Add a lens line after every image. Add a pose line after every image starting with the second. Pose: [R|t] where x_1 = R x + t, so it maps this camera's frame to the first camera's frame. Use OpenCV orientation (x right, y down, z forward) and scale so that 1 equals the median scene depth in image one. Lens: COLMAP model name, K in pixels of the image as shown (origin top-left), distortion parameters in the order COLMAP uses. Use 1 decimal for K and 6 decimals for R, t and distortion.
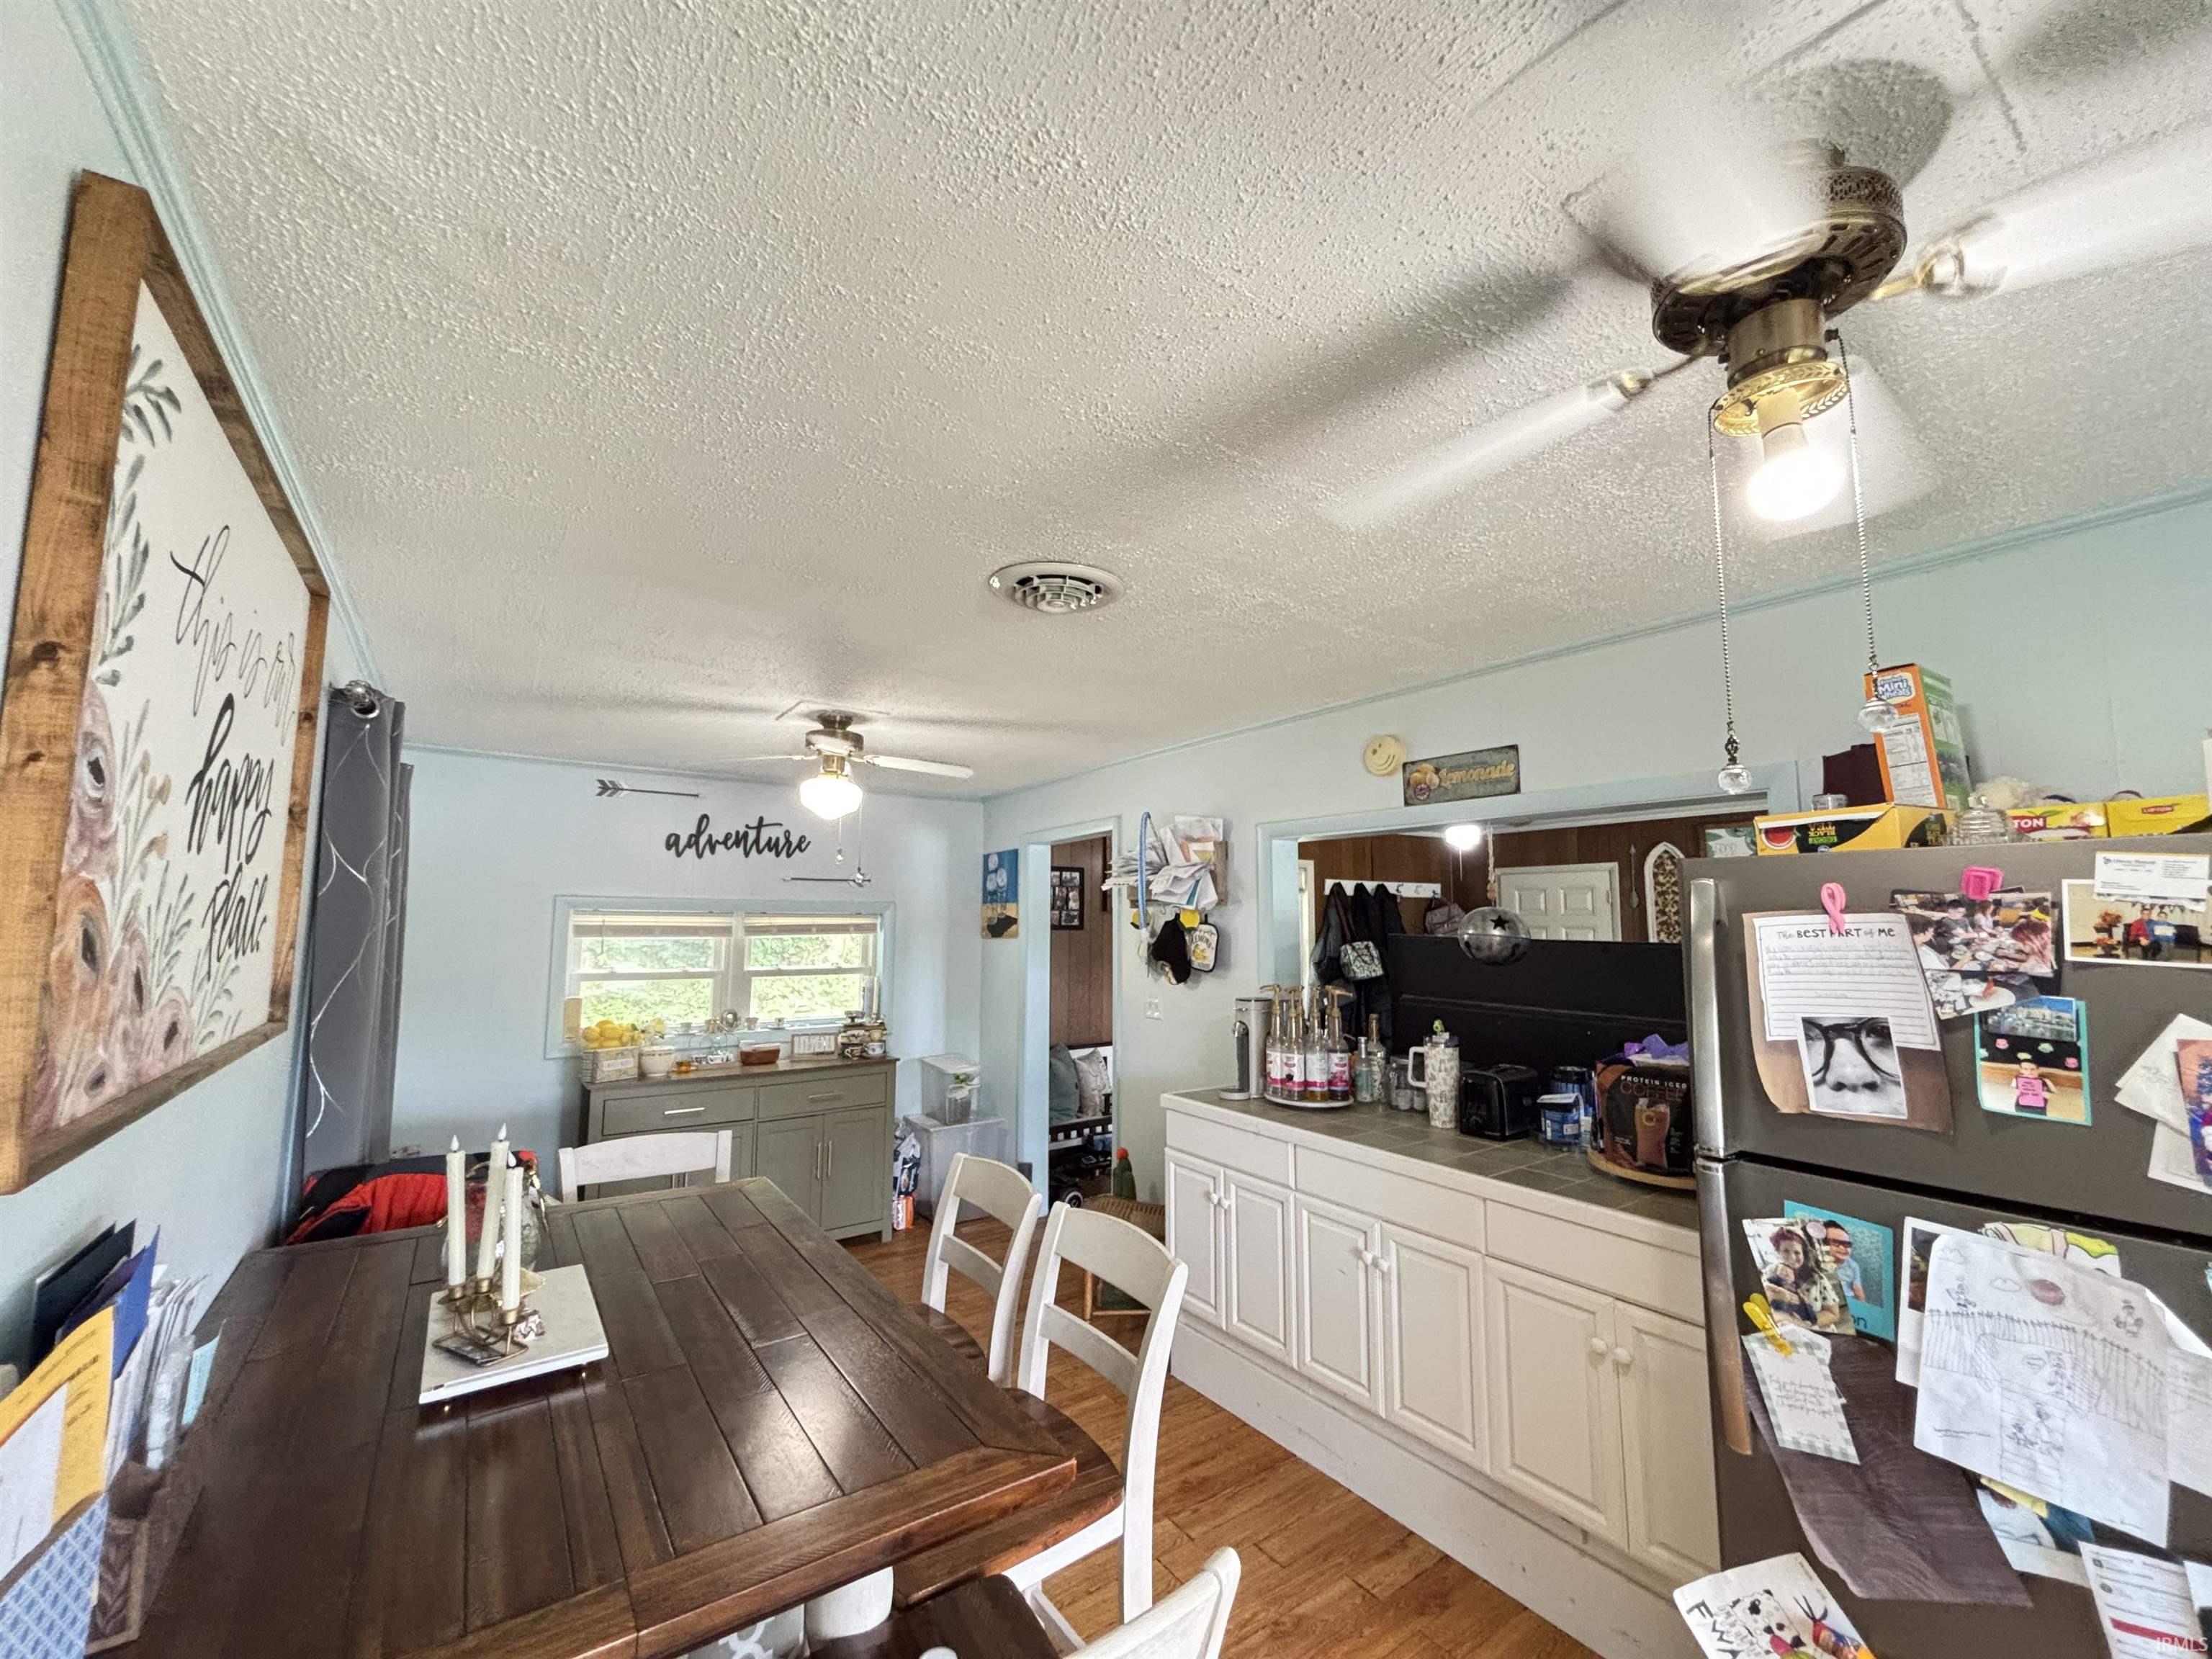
lens RADIAL K [[893.5, 0, 1107.0], [0, 893.5, 829.8], [0, 0, 1]] dist [0.000854, 0.000042]
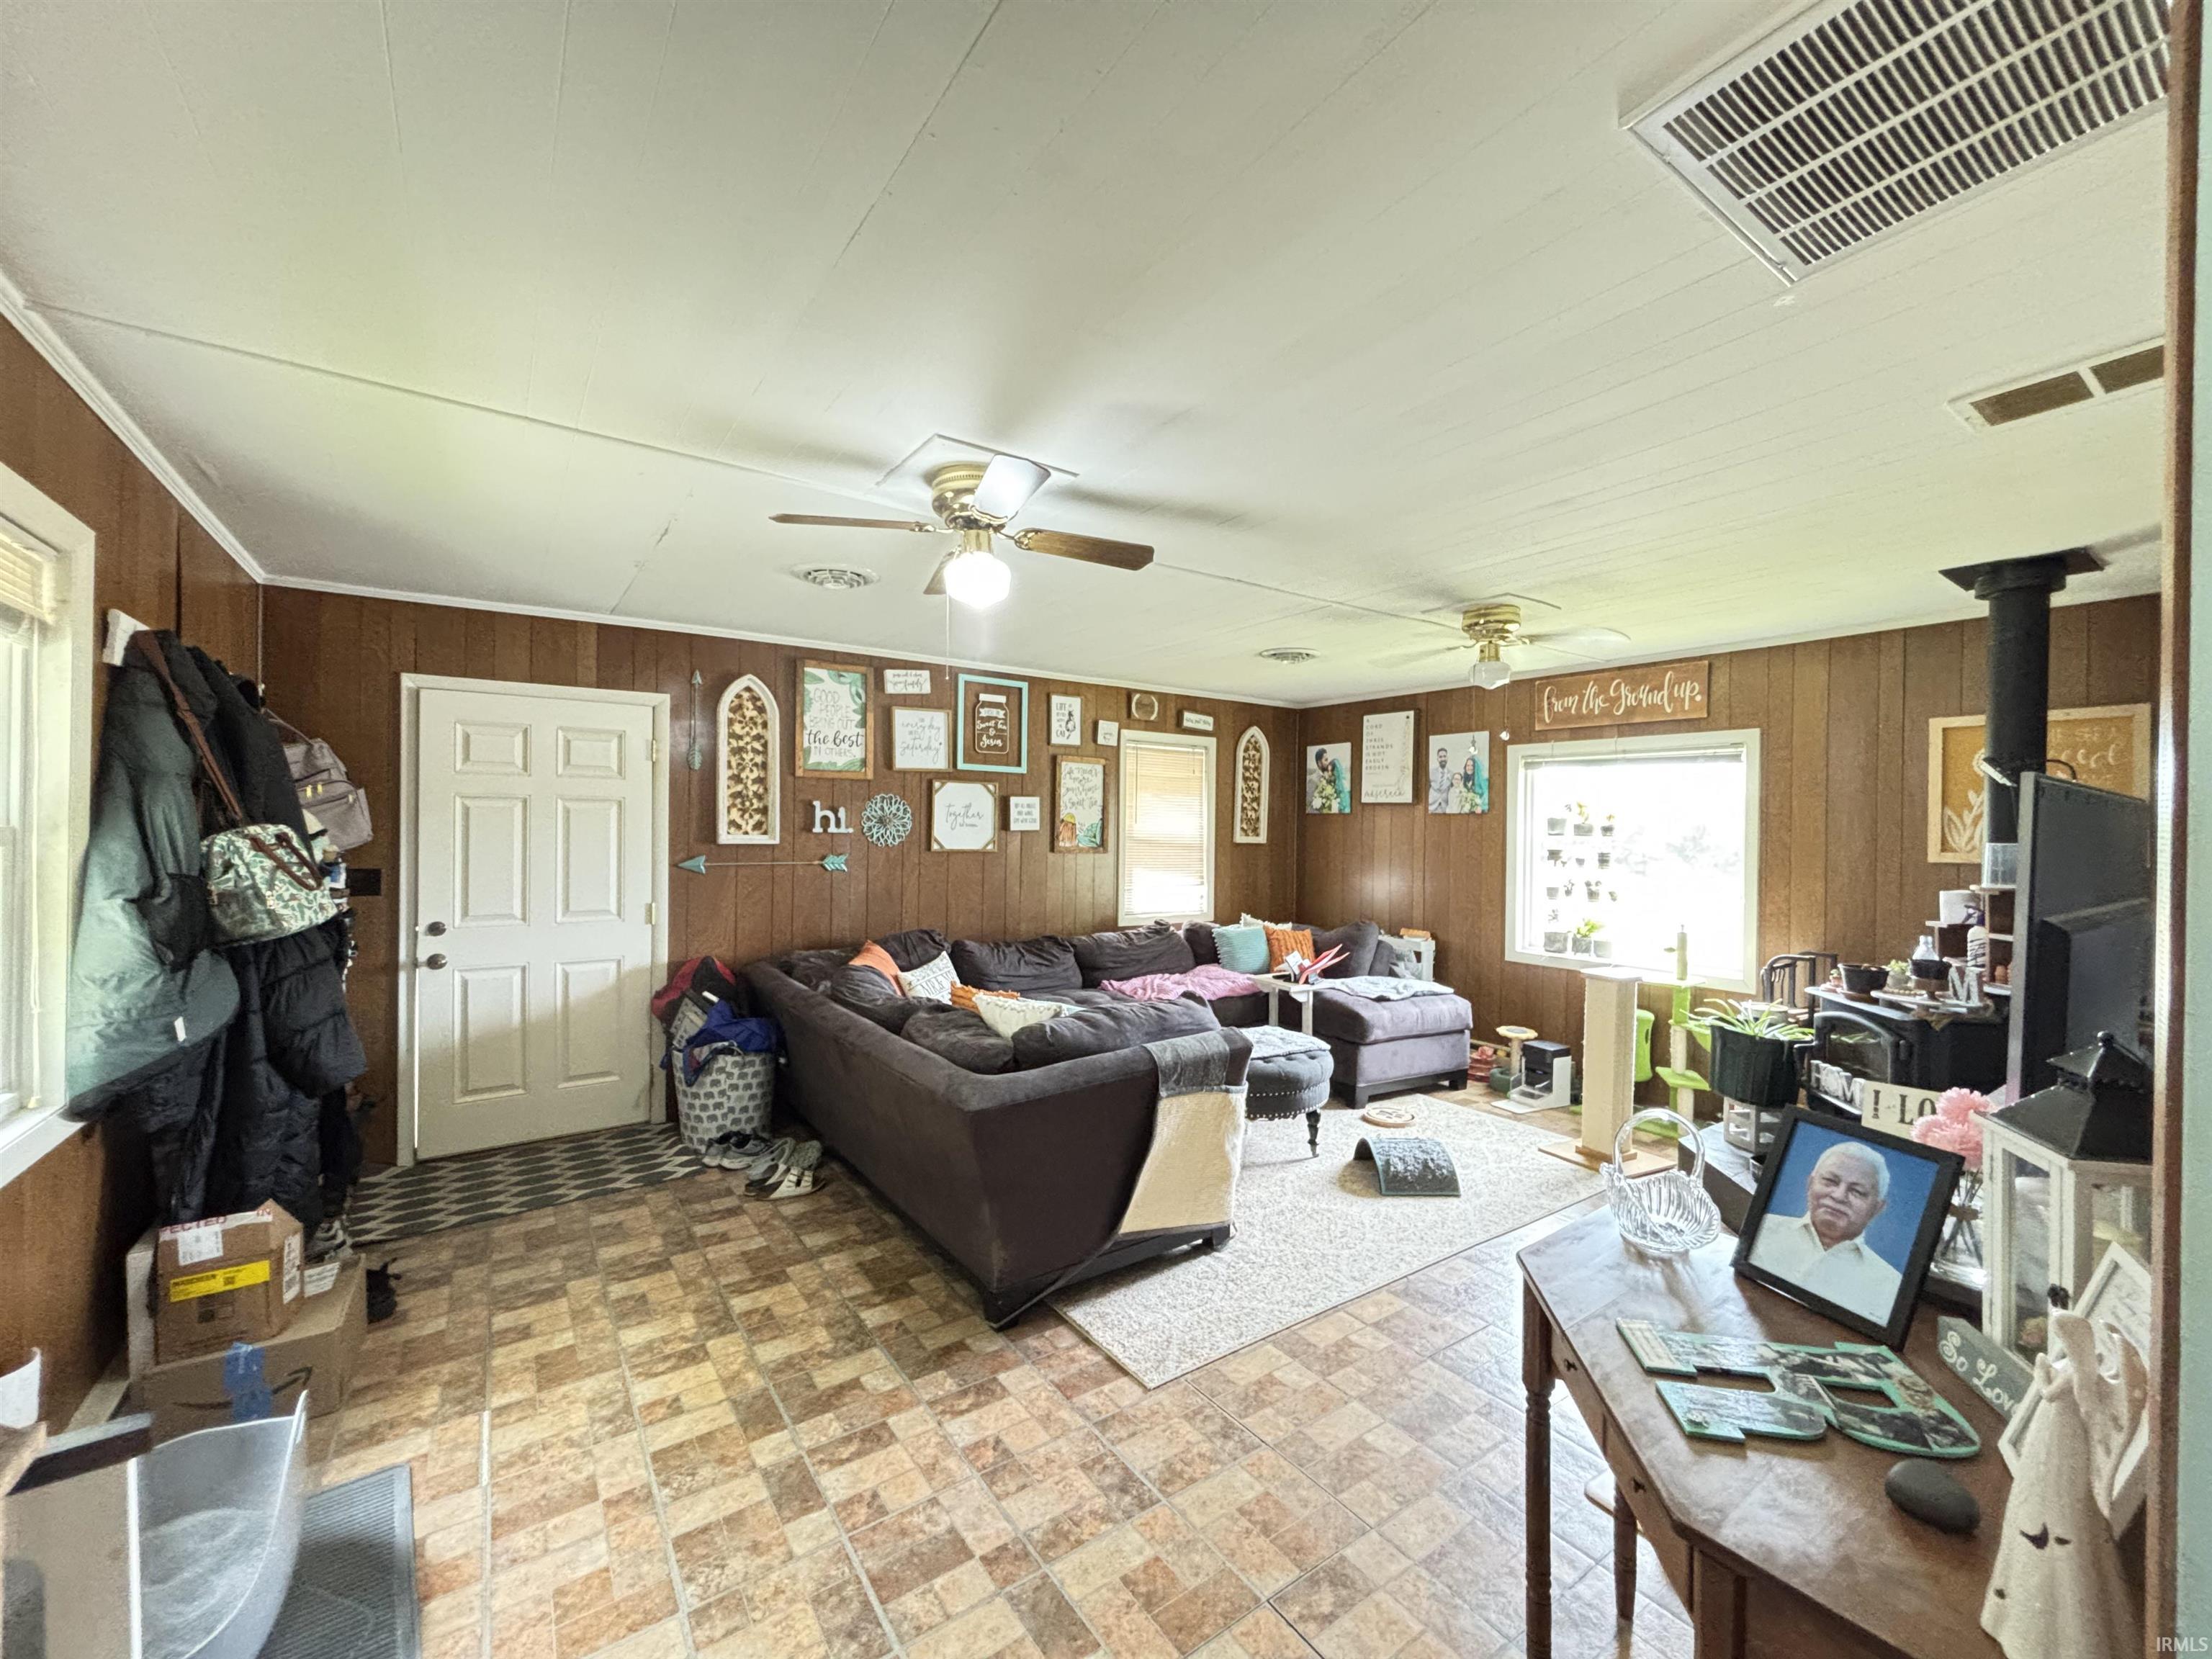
lens RADIAL K [[893.5, 0, 1105.8], [0, 893.5, 830.6], [0, 0, 1]] dist [0.000854, 0.000042]
pose [[0.011268, -0.009990, 0.999887, -0.042333], [-0.115889, 0.993199, 0.011229, 0.090572], [-0.993198, -0.116002, 0.010034, 0.709585]]
